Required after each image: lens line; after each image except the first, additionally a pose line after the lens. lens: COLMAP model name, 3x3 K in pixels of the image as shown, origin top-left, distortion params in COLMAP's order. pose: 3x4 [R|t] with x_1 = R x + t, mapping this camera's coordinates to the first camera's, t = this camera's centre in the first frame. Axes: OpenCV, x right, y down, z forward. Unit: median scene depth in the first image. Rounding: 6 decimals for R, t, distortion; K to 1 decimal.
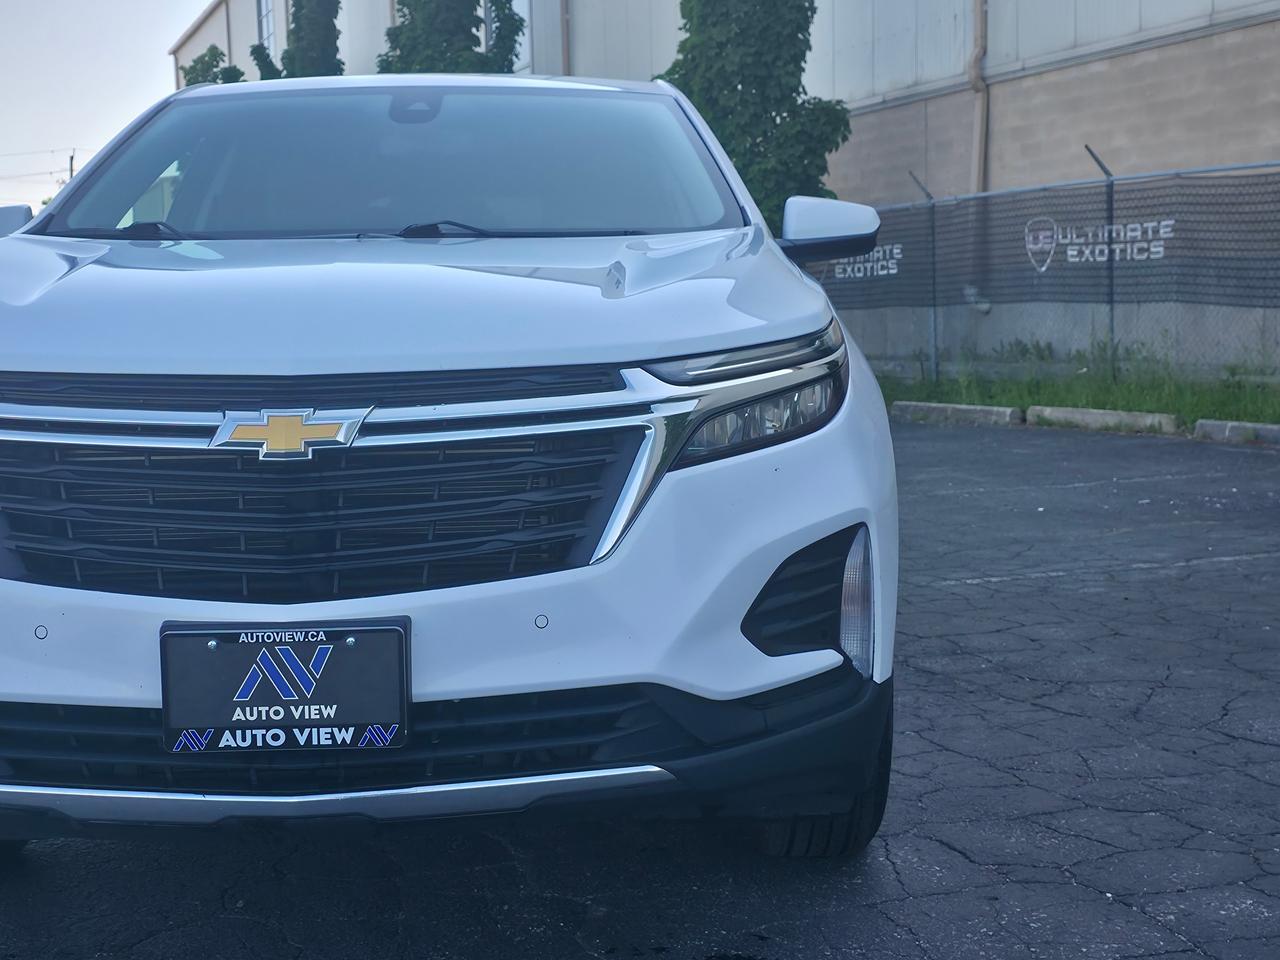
lens RADIAL K [[1738.7, 0, 640.0], [0, 1738.7, 480.0], [0, 0, 1]] dist [0.128528, -0.277212]
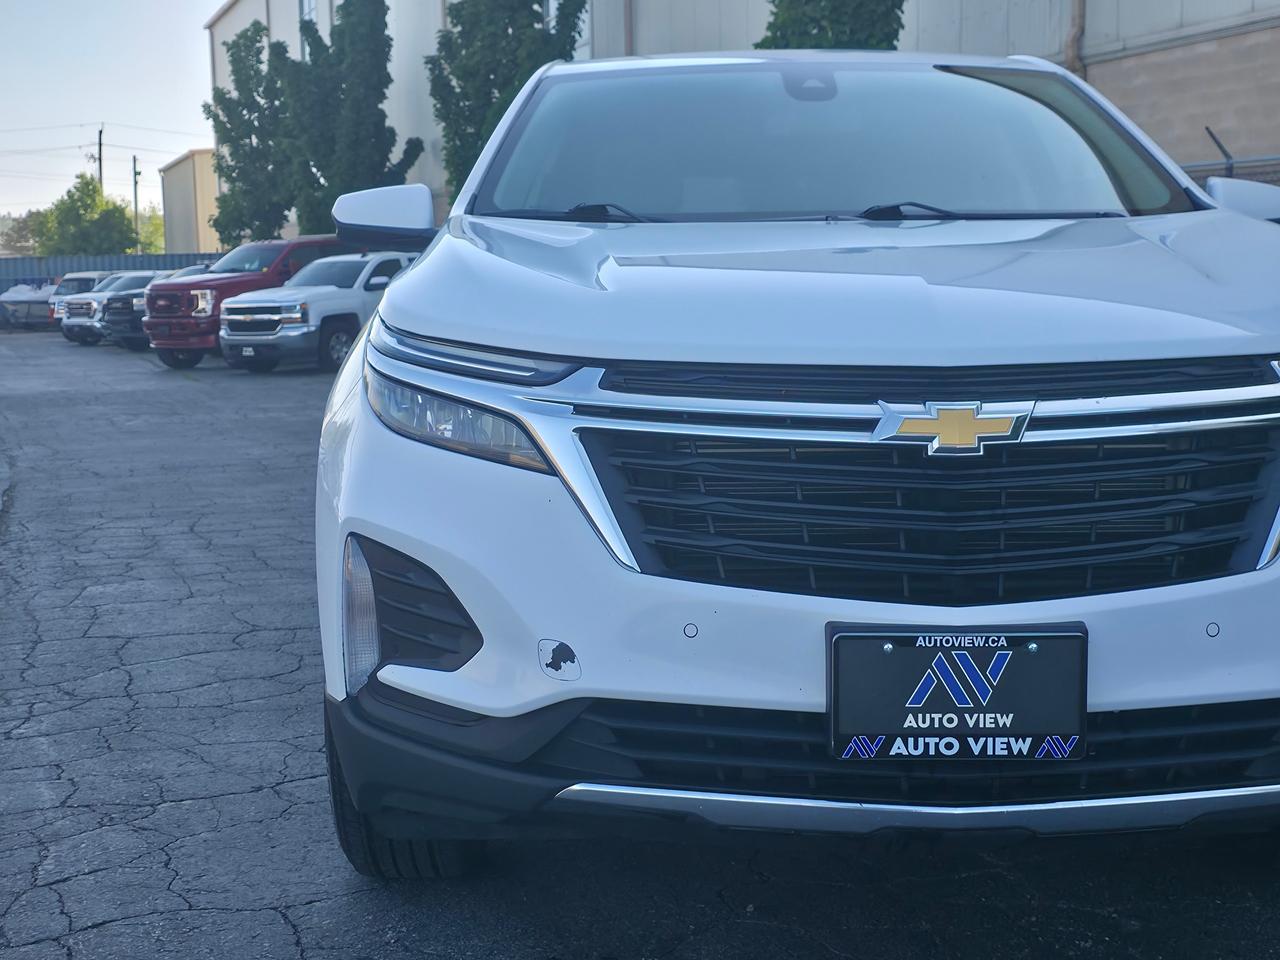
lens RADIAL K [[1738.7, 0, 640.0], [0, 1738.7, 480.0], [0, 0, 1]] dist [0.128528, -0.277212]
pose [[0.999760, 0.012140, -0.018263, -0.354146], [-0.011920, 0.999856, 0.012062, -0.007435], [0.018407, -0.011842, 0.999760, 0.044410]]
